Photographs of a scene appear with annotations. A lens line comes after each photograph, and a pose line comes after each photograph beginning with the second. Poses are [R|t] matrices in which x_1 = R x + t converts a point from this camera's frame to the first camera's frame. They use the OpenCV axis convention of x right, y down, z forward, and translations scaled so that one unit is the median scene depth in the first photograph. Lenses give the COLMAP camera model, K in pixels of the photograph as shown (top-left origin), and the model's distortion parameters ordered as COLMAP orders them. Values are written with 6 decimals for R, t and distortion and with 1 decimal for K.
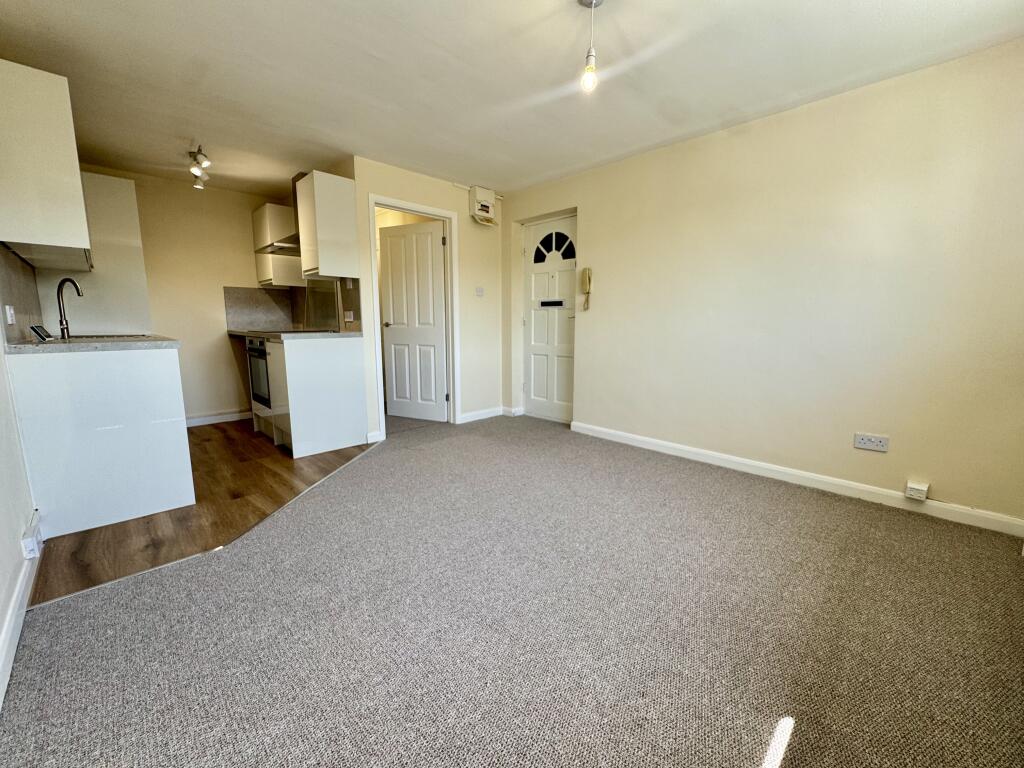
lens RADIAL K [[410.5, 0, 513.8], [0, 410.5, 382.5], [0, 0, 1]] dist [0.000673, 0.000052]
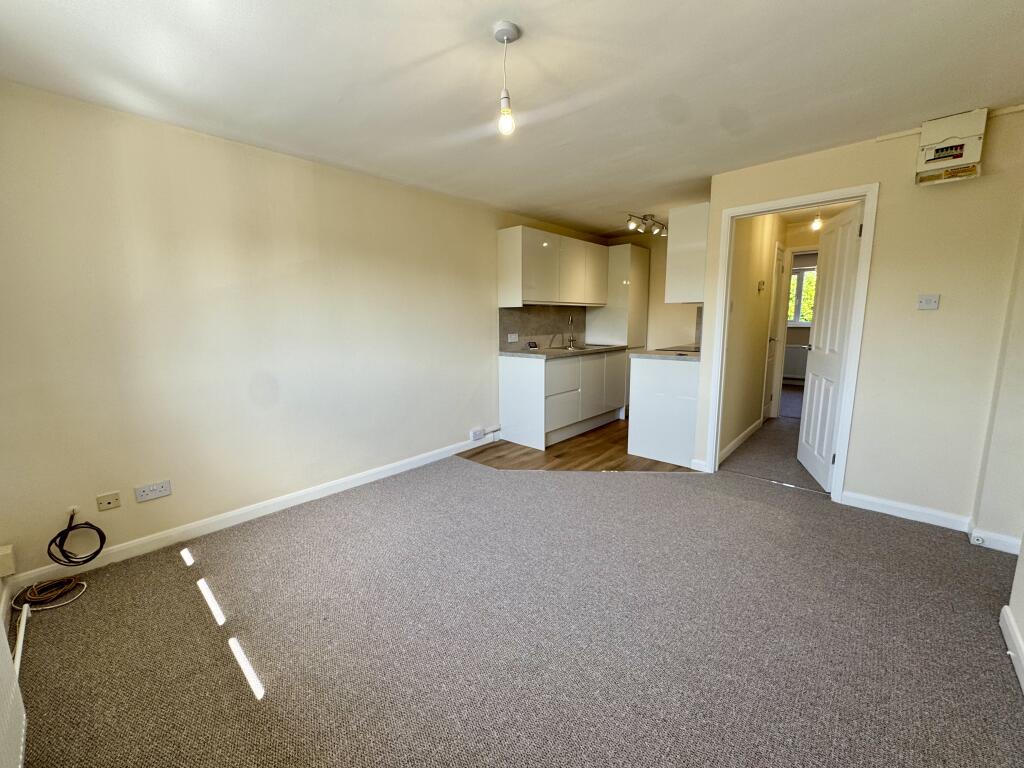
lens RADIAL K [[410.5, 0, 513.2], [0, 410.5, 385.8], [0, 0, 1]] dist [0.000673, 0.000052]
pose [[0.053028, 0.163397, -0.985134, 0.580663], [-0.136578, 0.978438, 0.154934, -0.145809], [0.989209, 0.126331, 0.074201, 0.495906]]
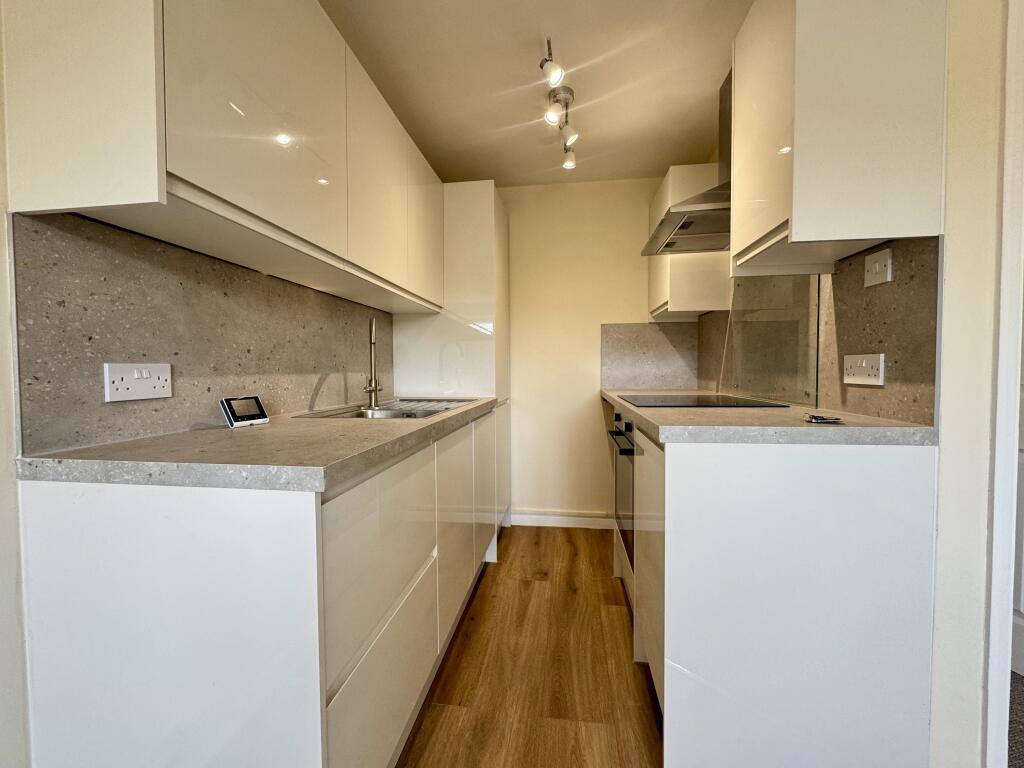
lens RADIAL K [[410.5, 0, 511.8], [0, 410.5, 381.7], [0, 0, 1]] dist [0.000673, 0.000052]
pose [[0.605596, 0.021940, -0.795470, -0.323349], [-0.110732, 0.992218, -0.056934, -0.105943], [0.788031, 0.122563, 0.603312, 0.604202]]
